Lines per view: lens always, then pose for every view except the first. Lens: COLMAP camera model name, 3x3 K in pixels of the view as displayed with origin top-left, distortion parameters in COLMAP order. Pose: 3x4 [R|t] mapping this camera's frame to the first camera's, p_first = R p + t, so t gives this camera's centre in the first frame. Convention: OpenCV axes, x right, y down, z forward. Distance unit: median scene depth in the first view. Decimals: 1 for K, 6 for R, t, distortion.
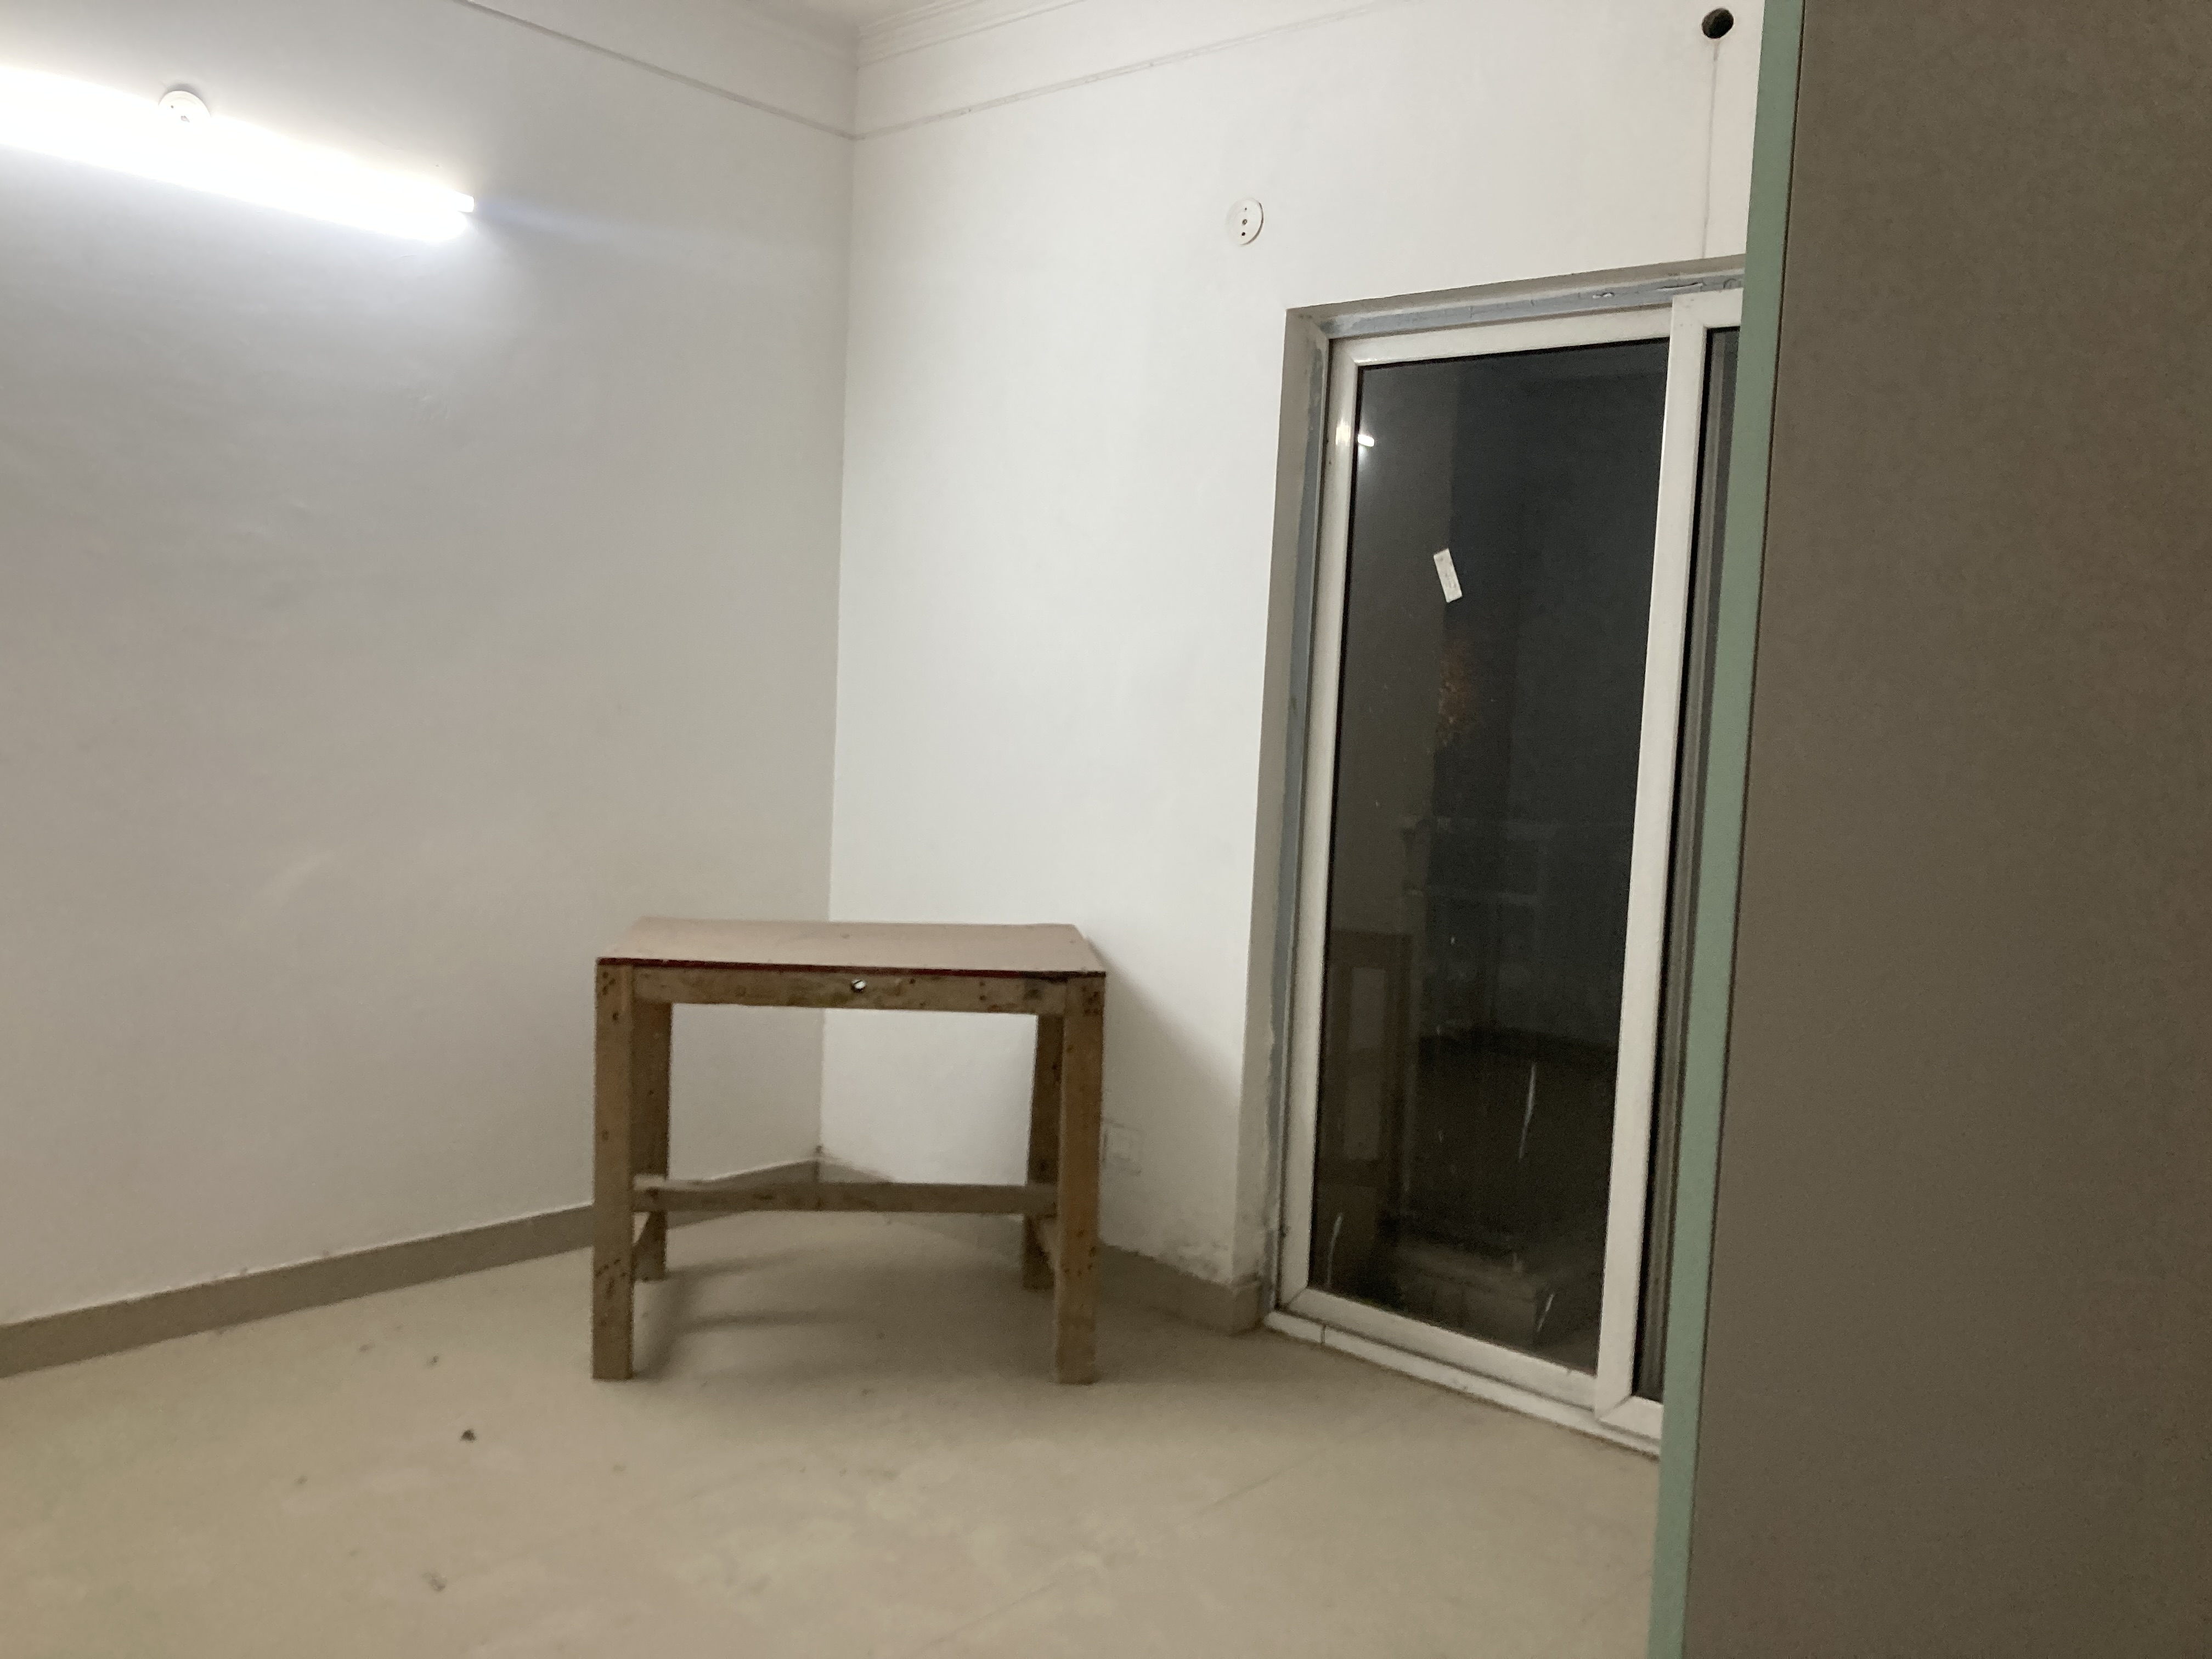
lens RADIAL K [[1786.3, 0, 1107.5], [0, 1786.3, 833.8], [0, 0, 1]] dist [0.020857, 0.001797]
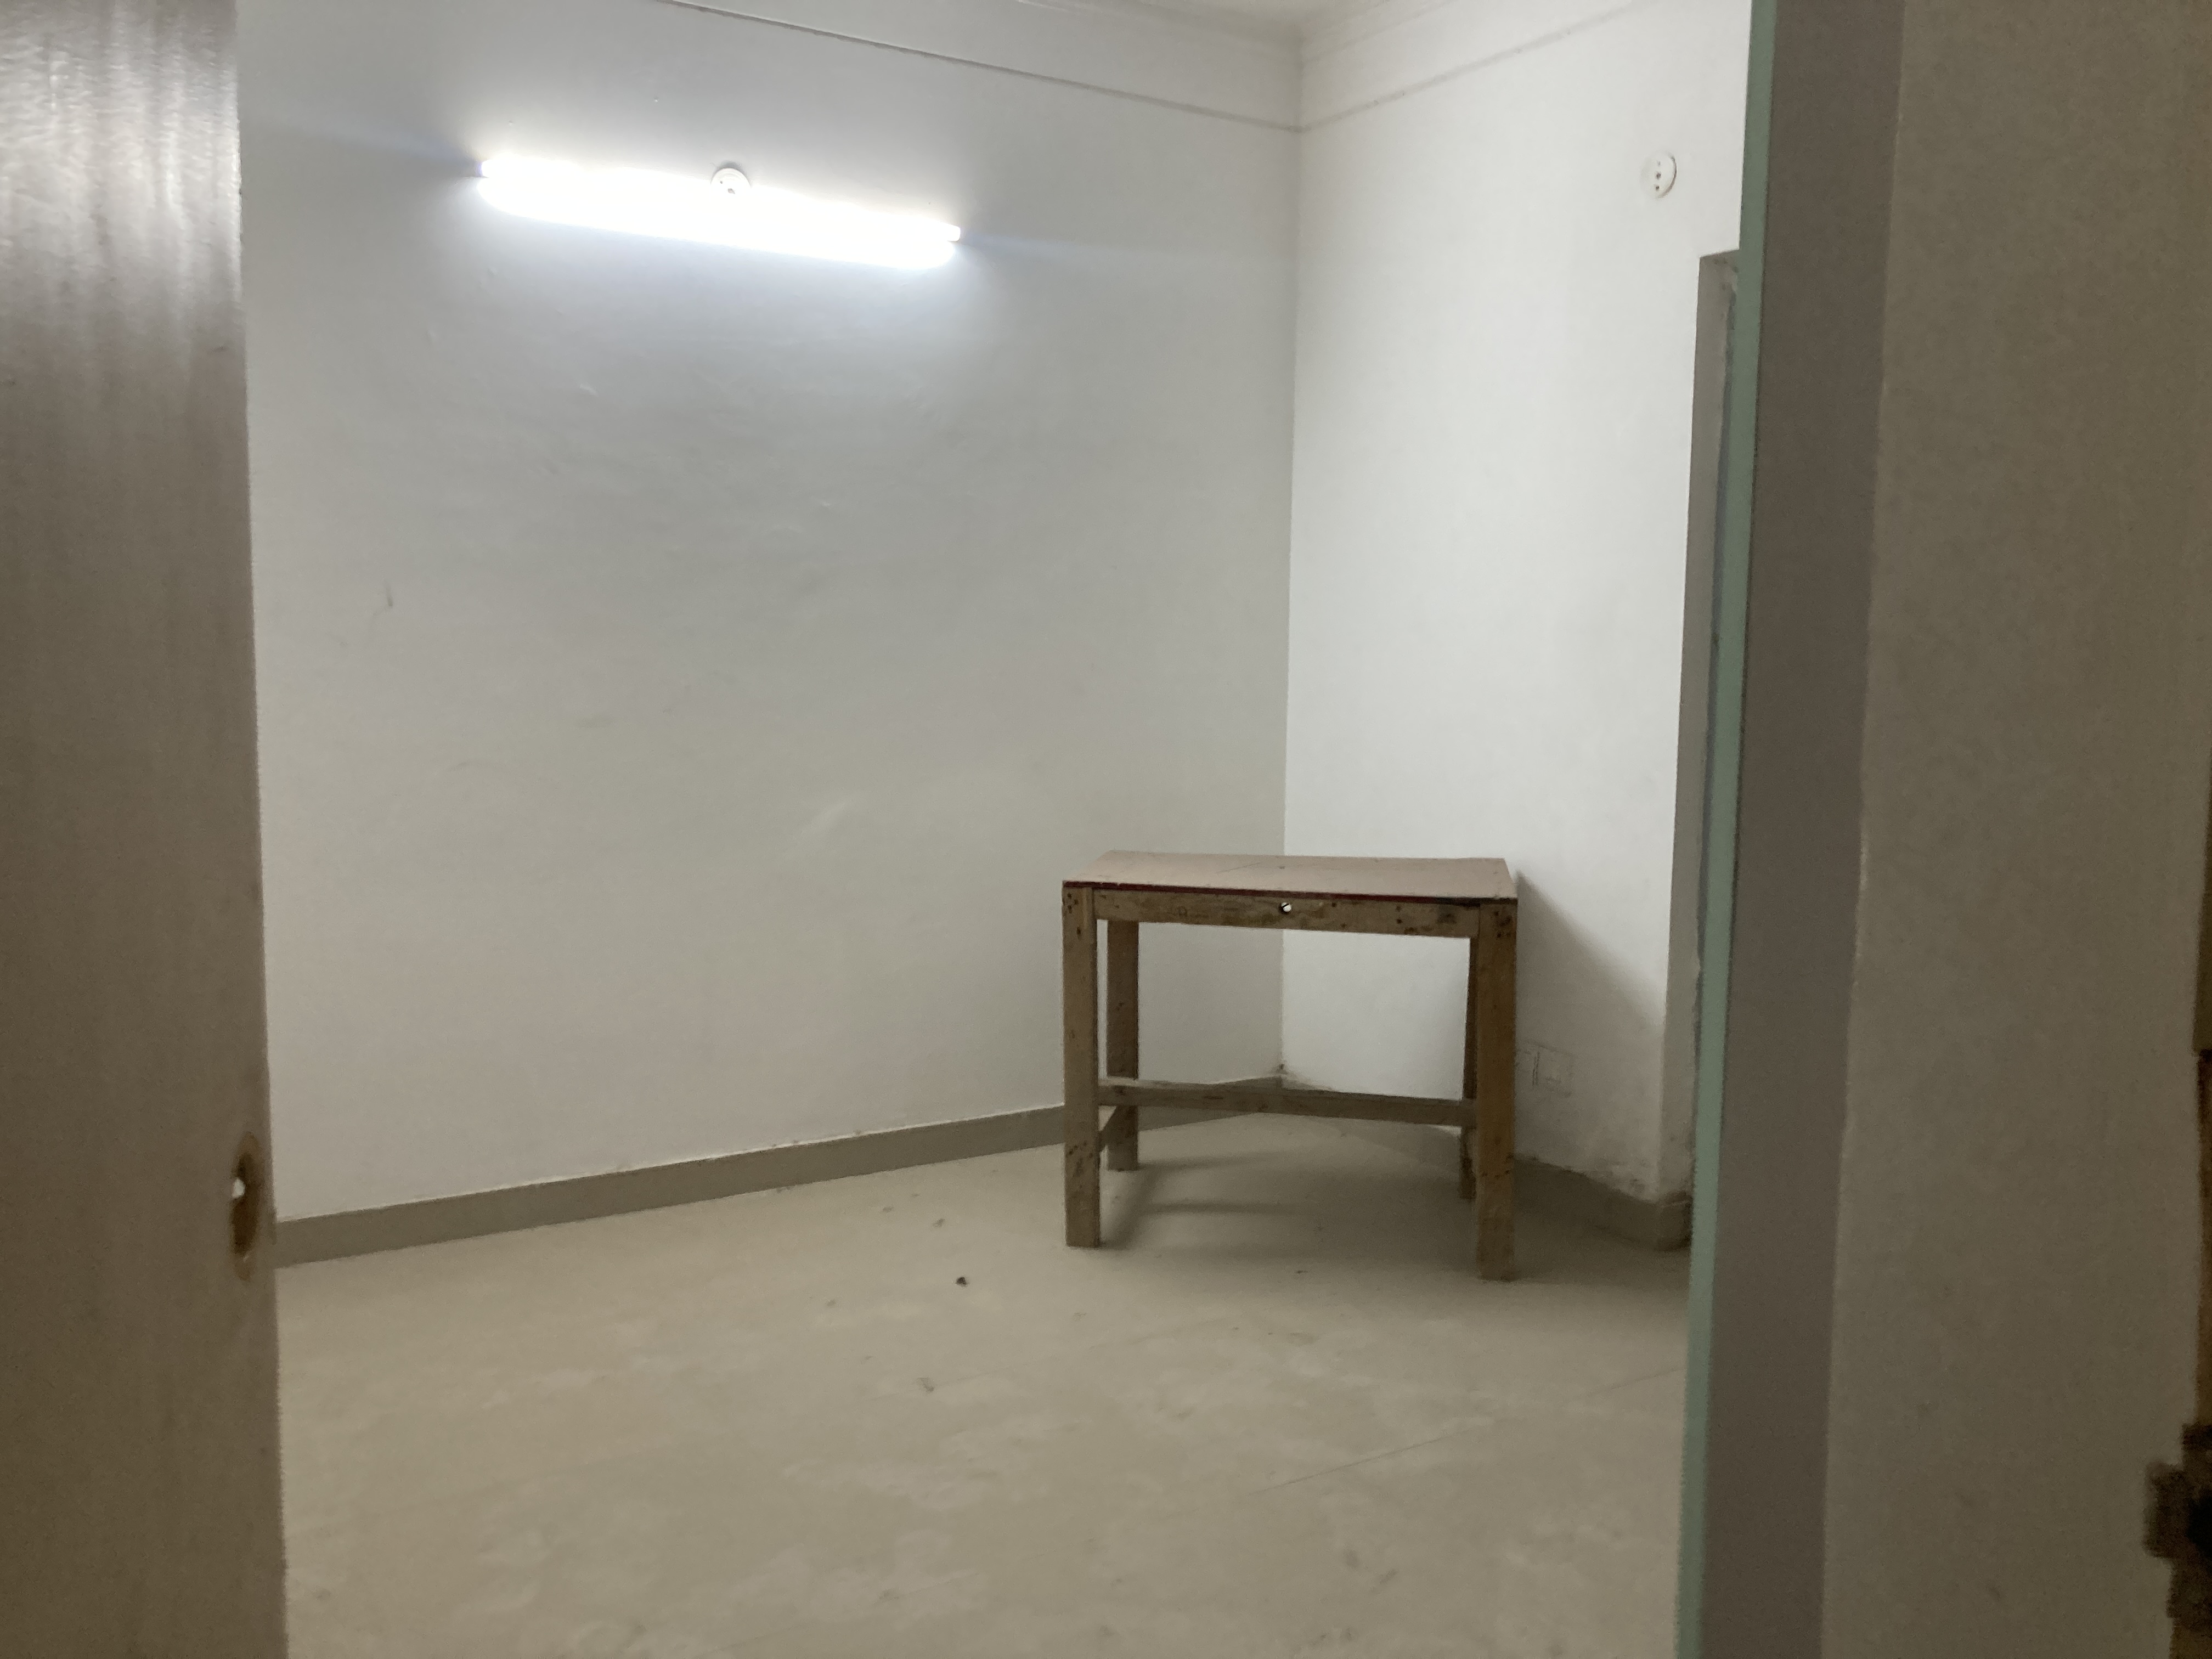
lens RADIAL K [[1768.4, 0, 1148.2], [0, 1768.4, 836.4], [0, 0, 1]] dist [0.031097, -0.070763]
pose [[0.962528, -0.003385, -0.271162, 0.073179], [0.010313, 0.999656, 0.024127, 0.012179], [0.270987, -0.026019, 0.962231, -0.078884]]
